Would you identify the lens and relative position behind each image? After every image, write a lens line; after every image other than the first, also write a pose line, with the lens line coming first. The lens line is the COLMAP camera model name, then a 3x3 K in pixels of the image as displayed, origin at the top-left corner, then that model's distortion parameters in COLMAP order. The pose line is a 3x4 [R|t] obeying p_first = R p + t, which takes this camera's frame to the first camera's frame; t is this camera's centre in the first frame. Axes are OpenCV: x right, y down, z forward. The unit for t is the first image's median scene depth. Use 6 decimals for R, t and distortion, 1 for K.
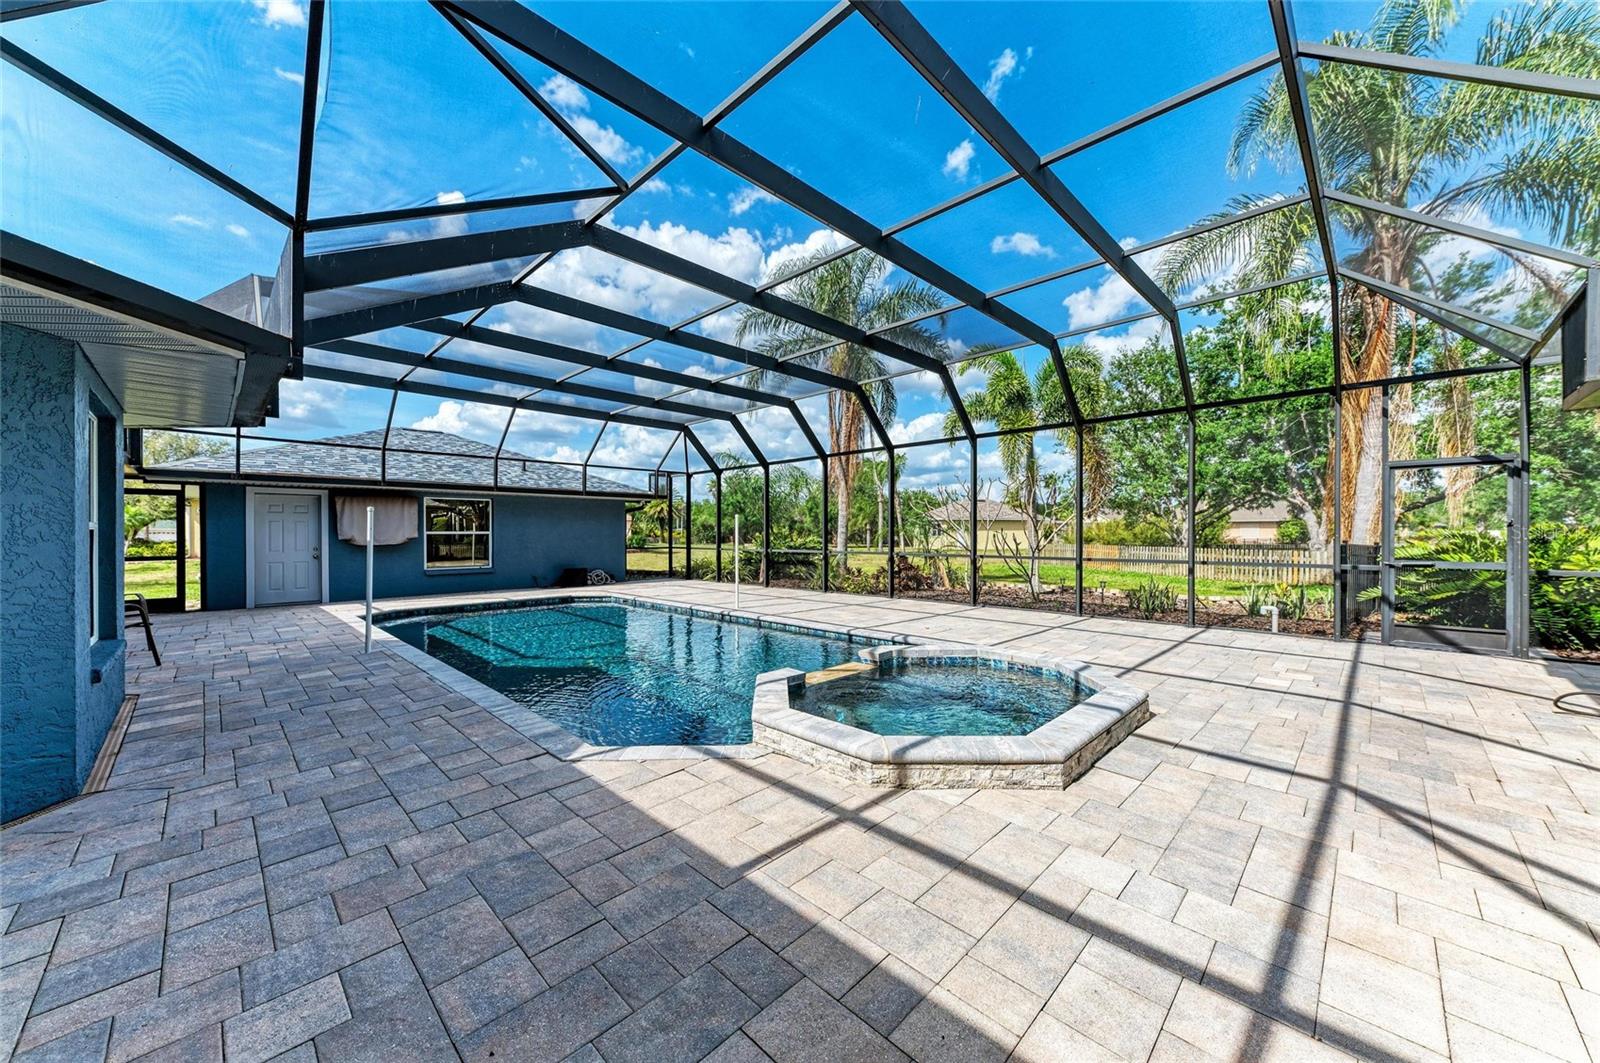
lens RADIAL K [[584.8, 0, 800.0], [0, 584.8, 531.5], [0, 0, 1]] dist [-0.000432, -0.000257]
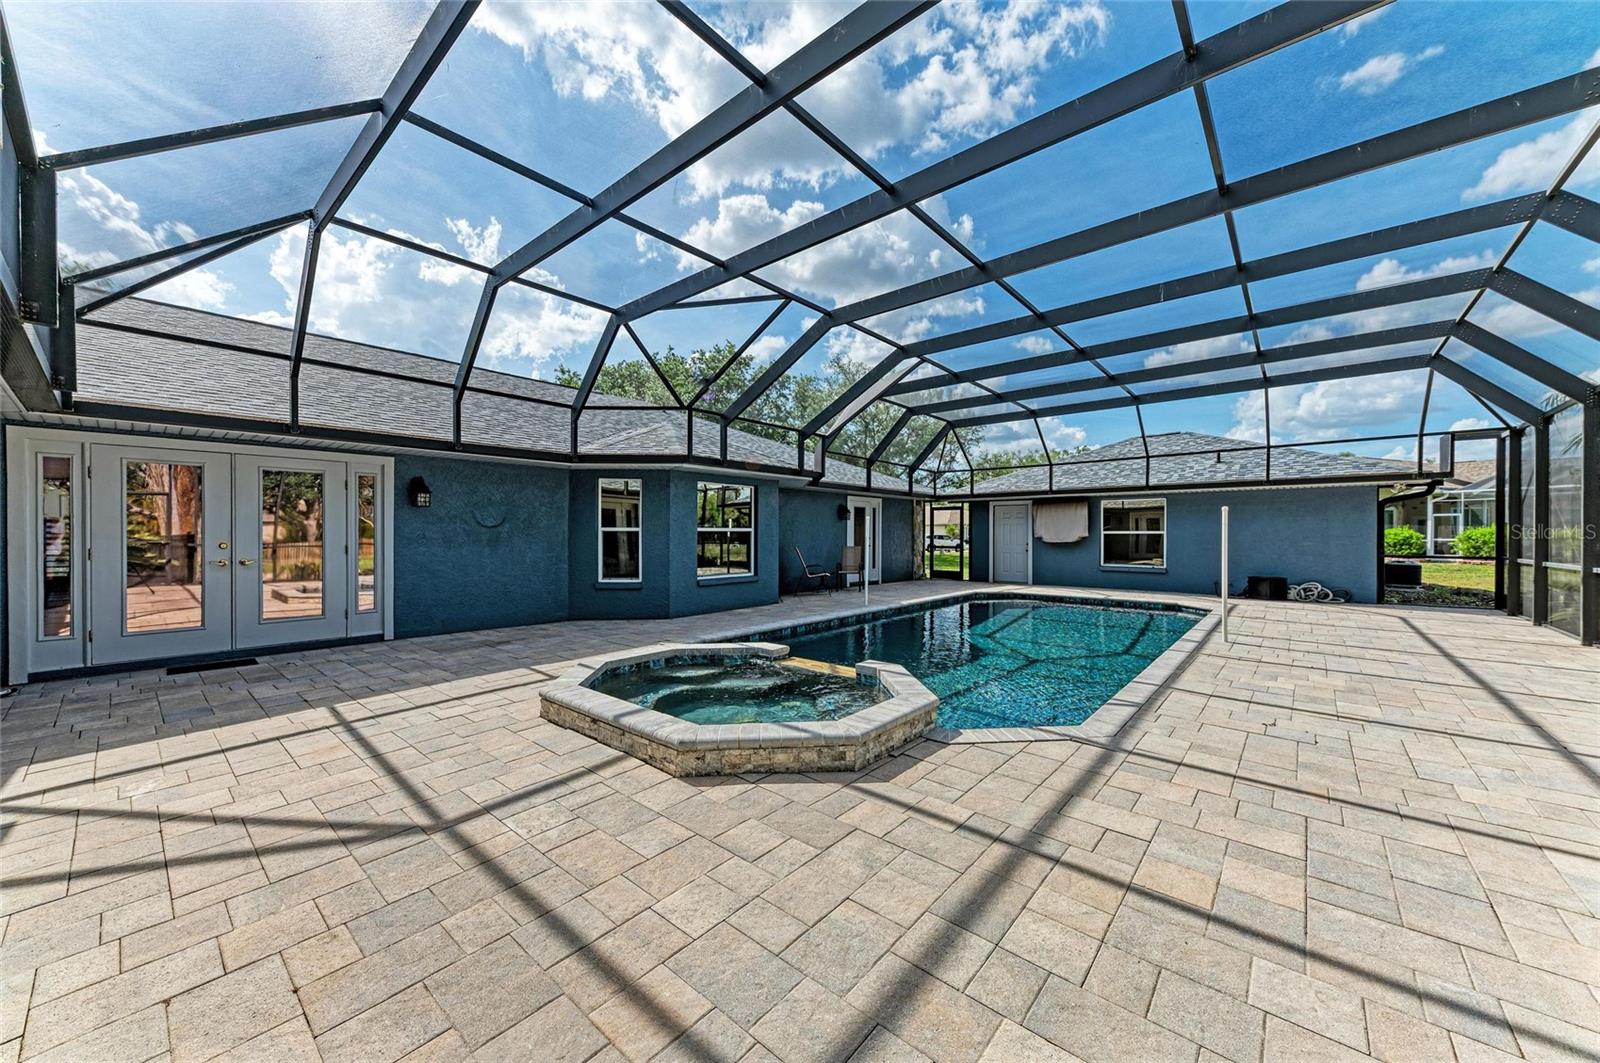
lens RADIAL K [[584.8, 0, 800.0], [0, 584.8, 531.5], [0, 0, 1]] dist [-0.000432, -0.000257]
pose [[0.072389, 0.002102, -0.997374, 1.817027], [-0.001204, 0.999997, 0.002020, -0.005220], [0.997376, 0.001055, 0.072391, 1.462758]]
